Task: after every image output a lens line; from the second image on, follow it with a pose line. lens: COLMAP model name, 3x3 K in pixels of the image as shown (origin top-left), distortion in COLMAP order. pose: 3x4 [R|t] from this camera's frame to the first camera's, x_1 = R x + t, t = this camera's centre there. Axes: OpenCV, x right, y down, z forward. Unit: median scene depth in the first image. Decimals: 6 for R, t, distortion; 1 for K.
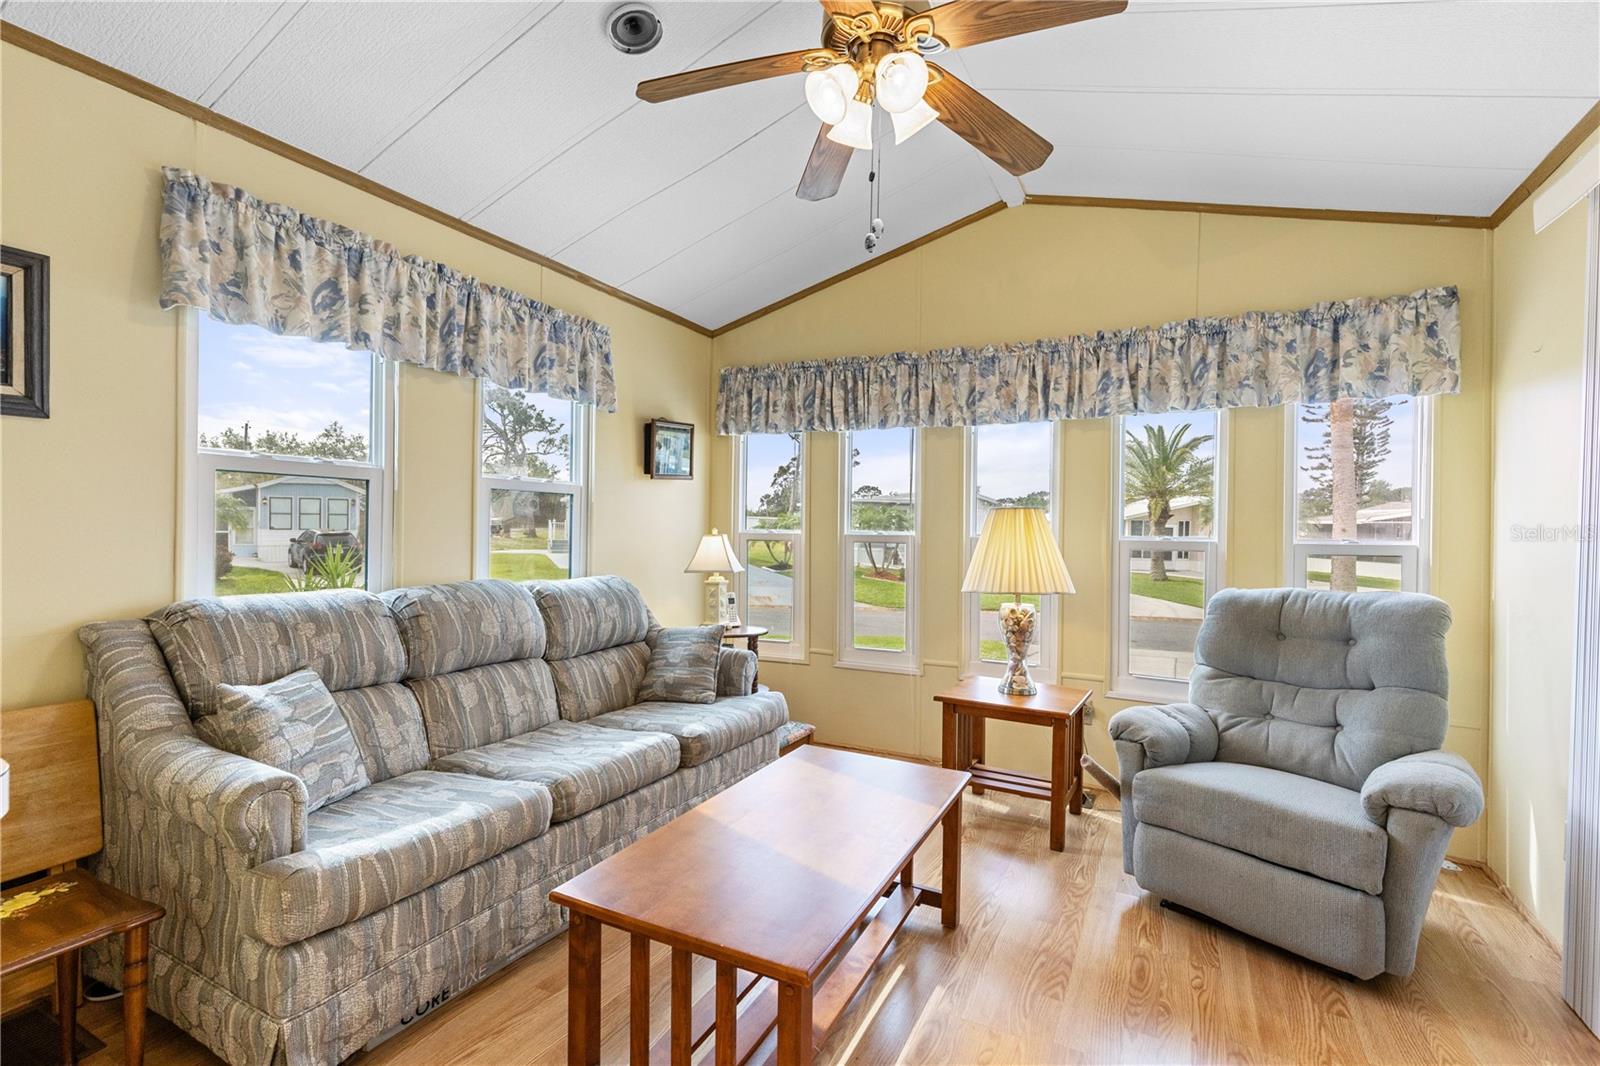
lens RADIAL K [[720.1, 0, 792.7], [0, 720.1, 531.7], [0, 0, 1]] dist [0.008791, 0.000167]
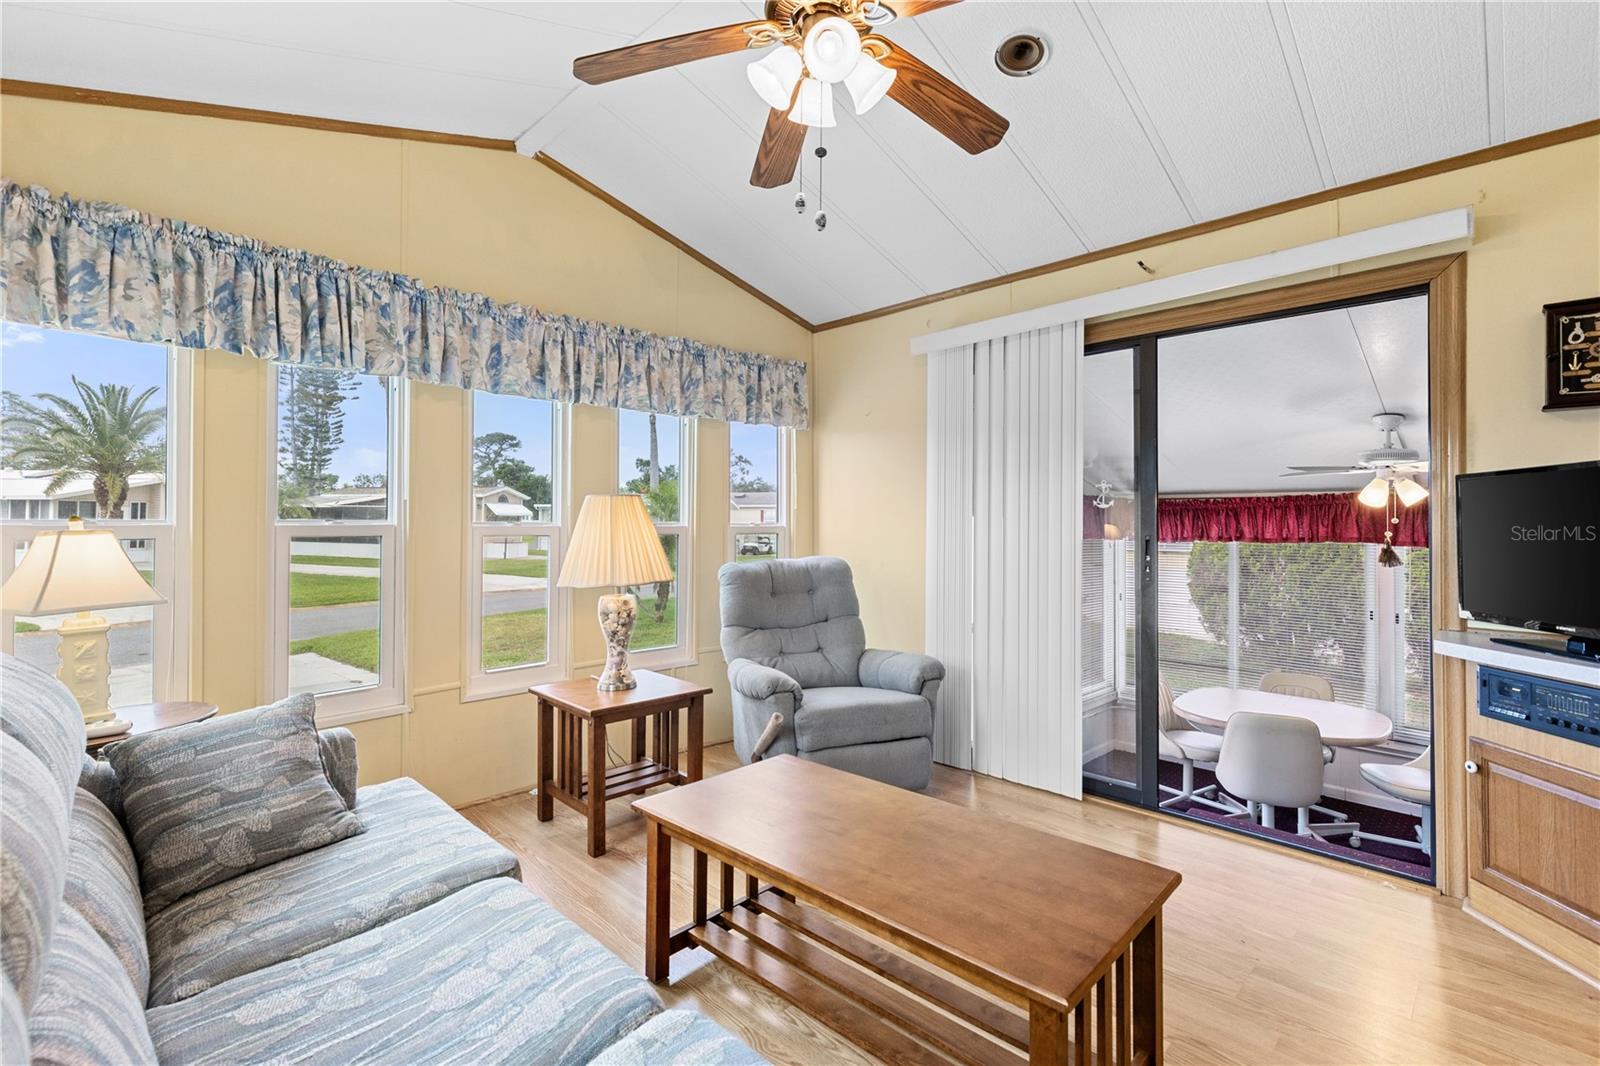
lens RADIAL K [[725.3, 0, 798.8], [0, 725.3, 512.7], [0, 0, 1]] dist [0.002583, -0.000133]
pose [[0.277987, -0.000838, 0.960585, -0.513096], [0.003331, 0.999994, -0.000092, -0.007350], [-0.960579, 0.003226, 0.277988, 0.471467]]
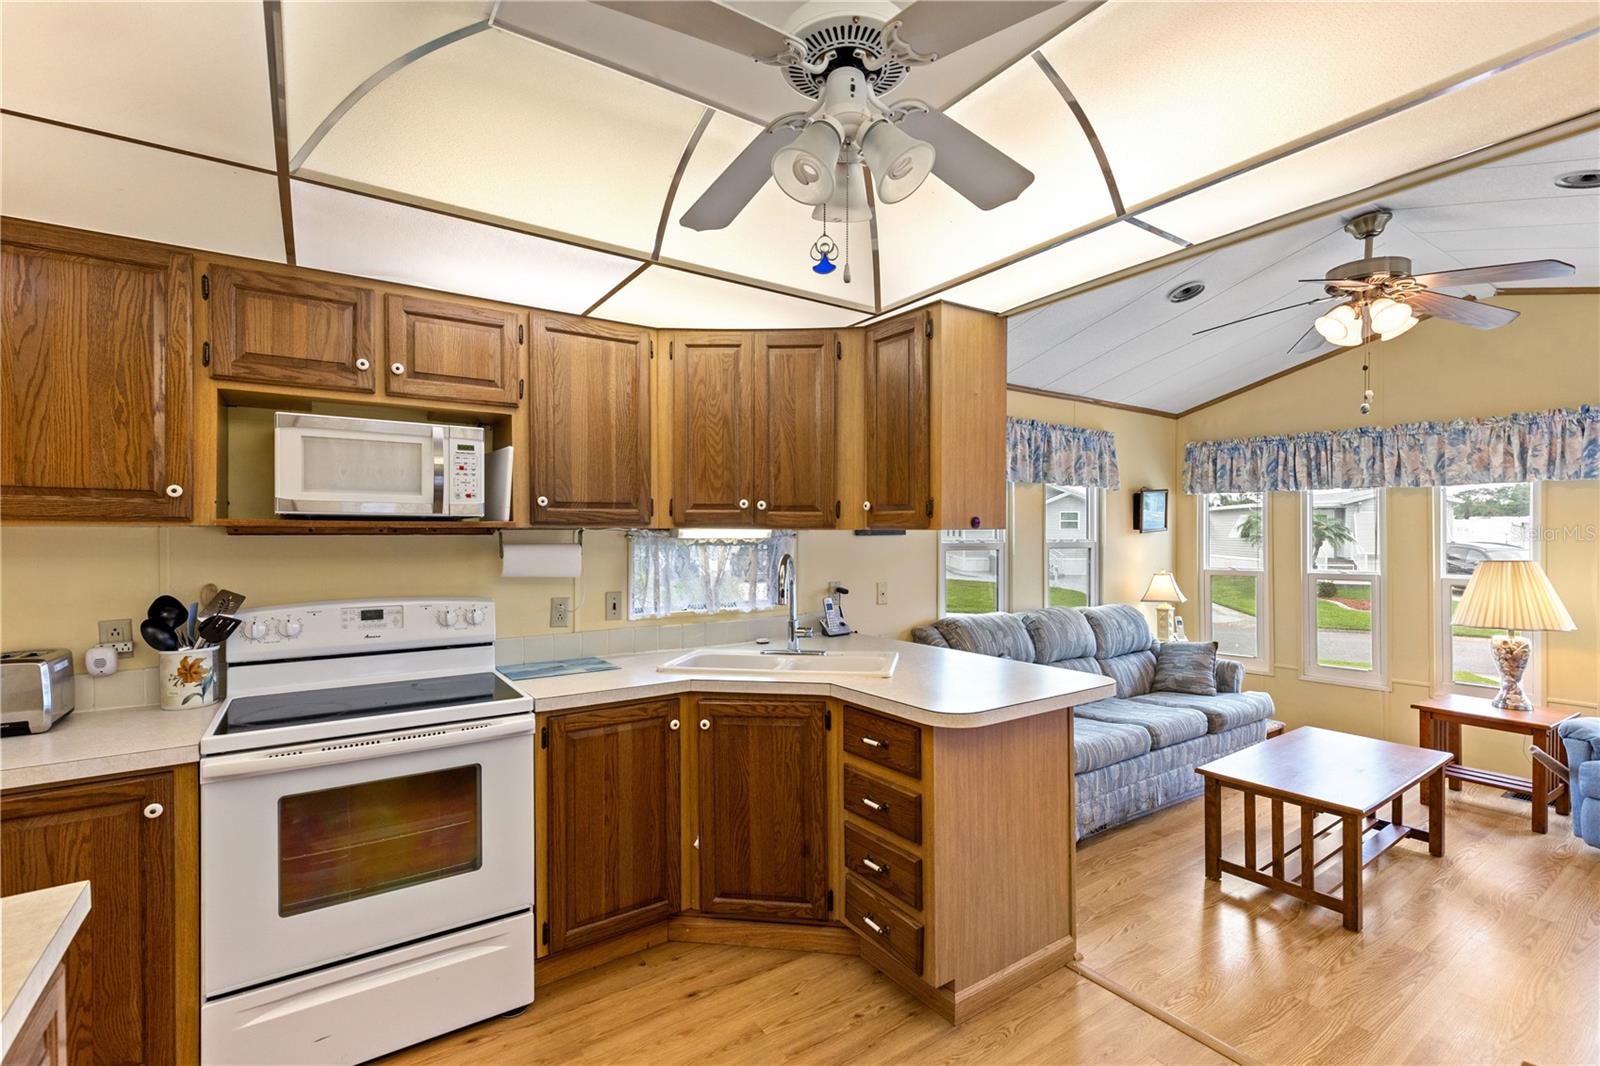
lens RADIAL K [[717.6, 0, 798.3], [0, 717.6, 537.6], [0, 0, 1]] dist [0.002878, -0.000212]
pose [[0.891134, -0.015909, -0.453462, -0.181887], [0.014822, 0.999872, -0.005951, -0.077431], [0.453499, -0.001418, 0.891256, -0.613956]]
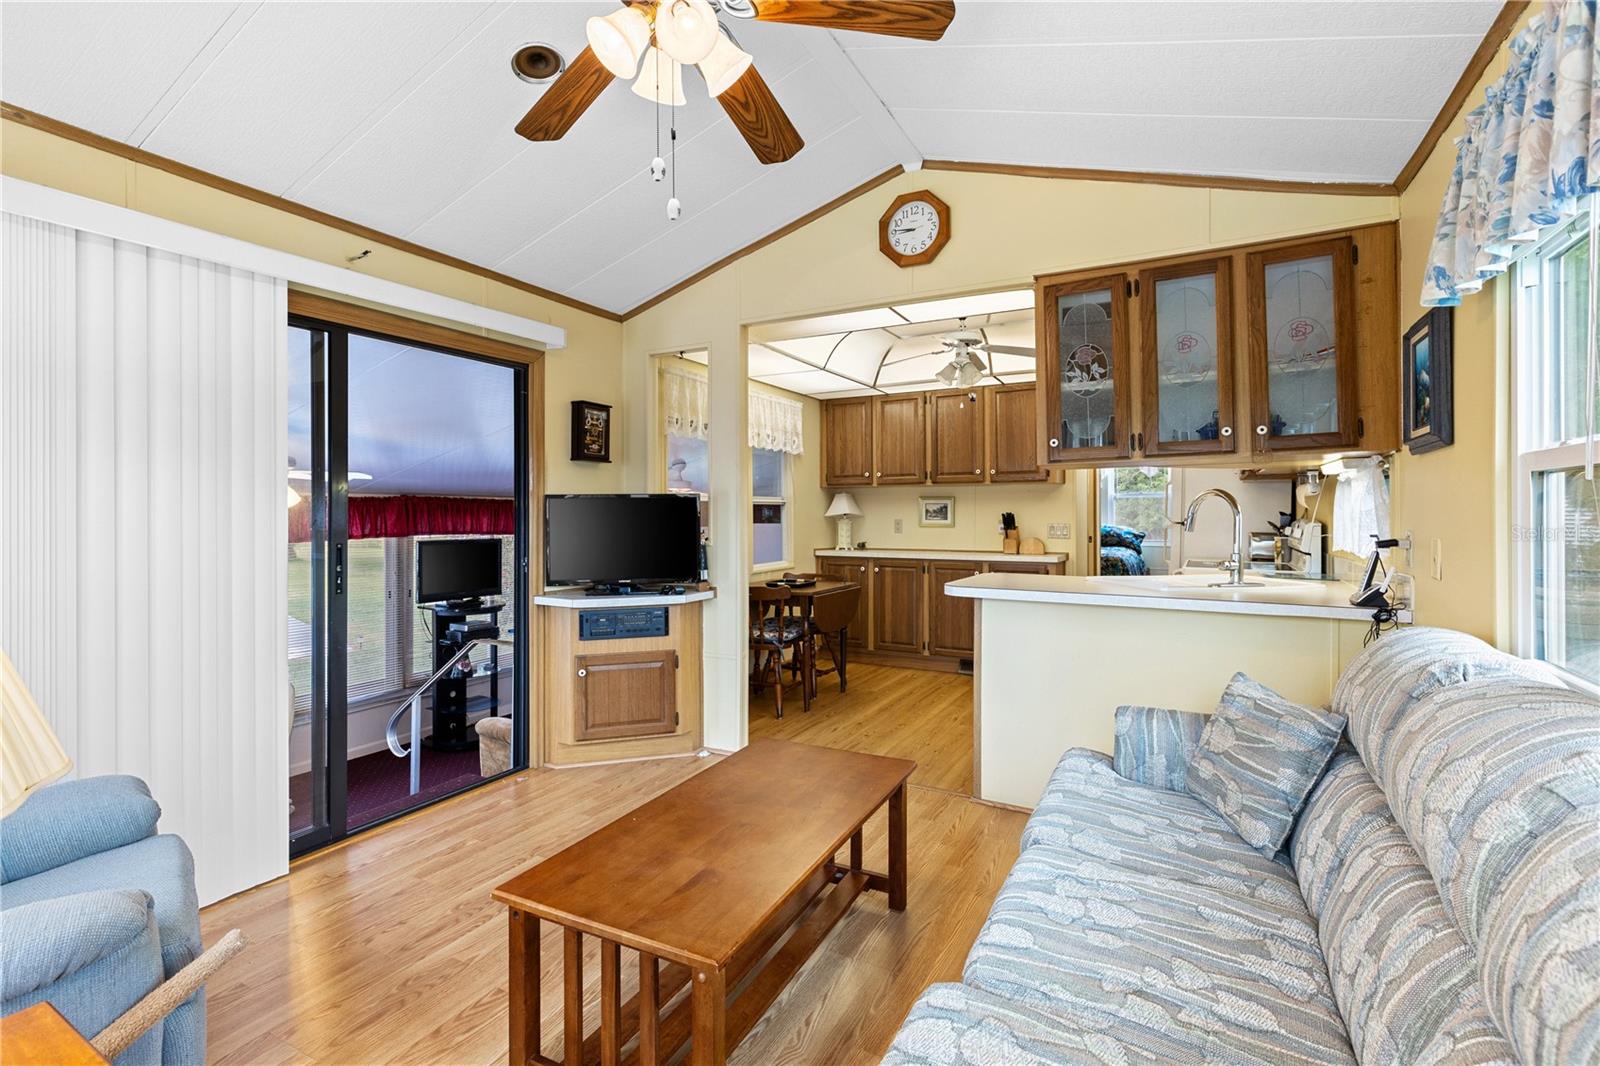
lens RADIAL K [[725.3, 0, 798.8], [0, 725.3, 512.7], [0, 0, 1]] dist [0.002583, -0.000133]
pose [[-0.999888, -0.014902, -0.001633, -0.028636], [-0.014904, 0.999888, 0.001607, -0.022771], [0.001609, 0.001632, -0.999997, 1.164259]]
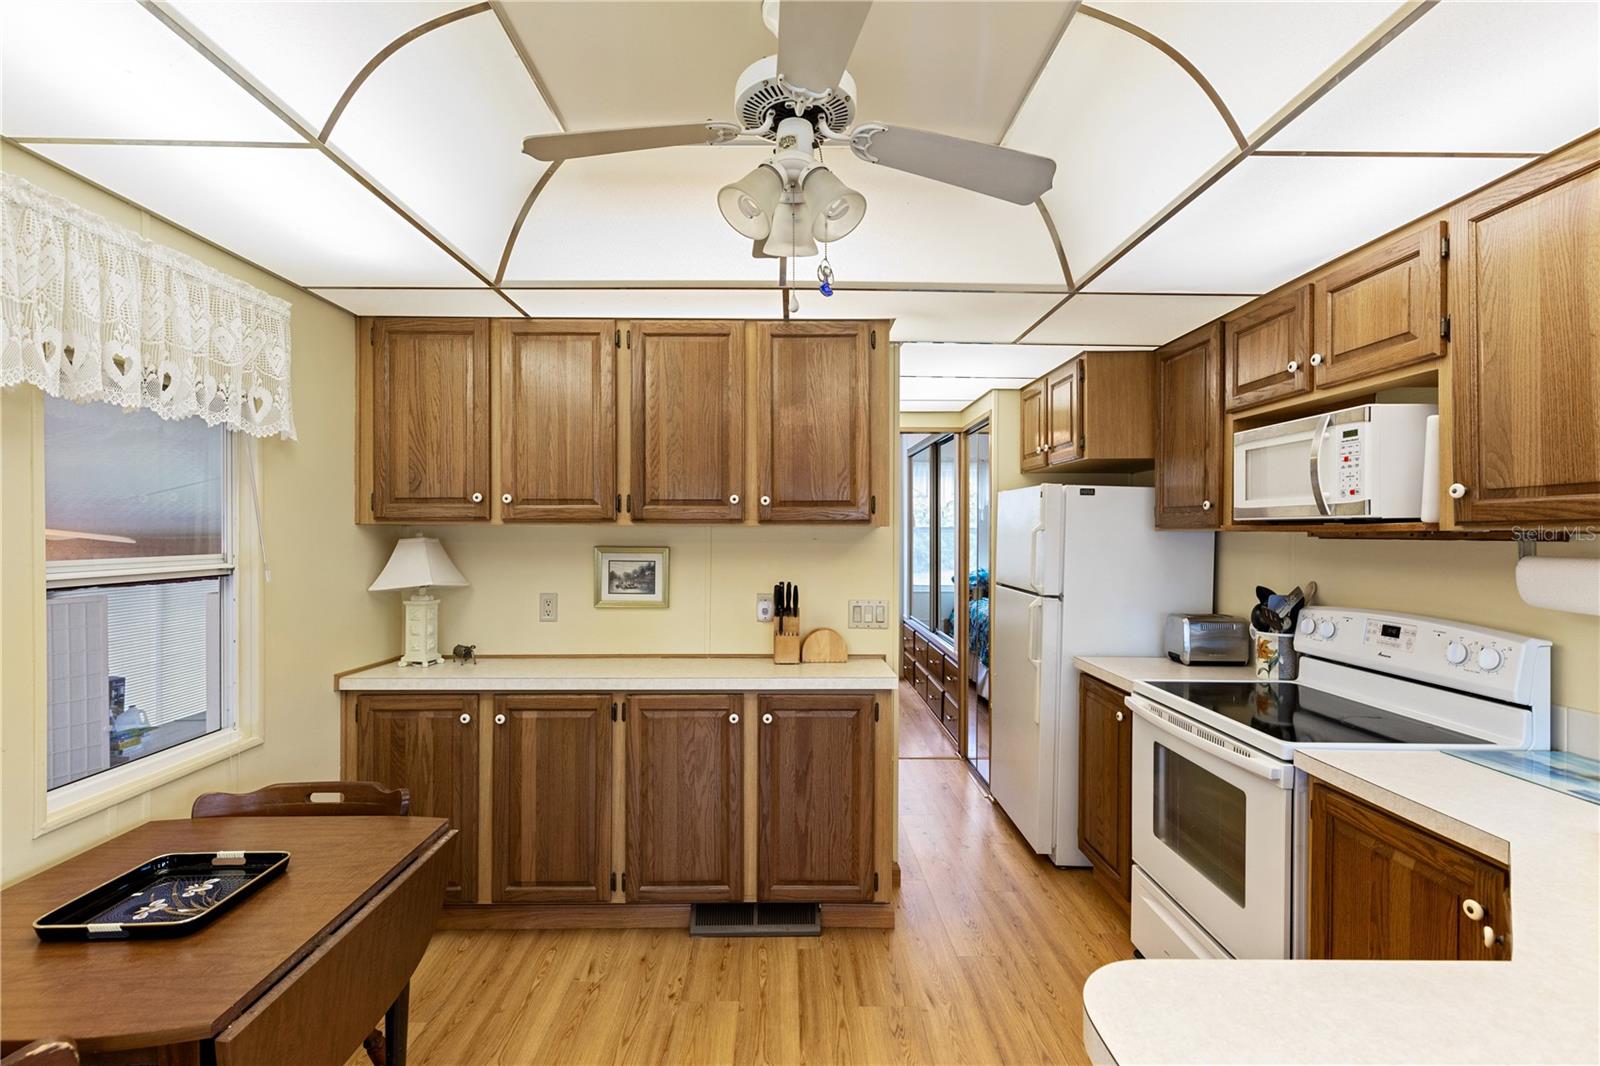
lens RADIAL K [[712.2, 0, 796.5], [0, 712.2, 532.6], [0, 0, 1]] dist [0.004174, -0.000214]
pose [[-0.870015, -0.019255, -0.492648, -0.124630], [-0.019022, 0.999804, -0.005486, -0.084088], [0.492657, 0.004599, -0.870211, 0.162290]]
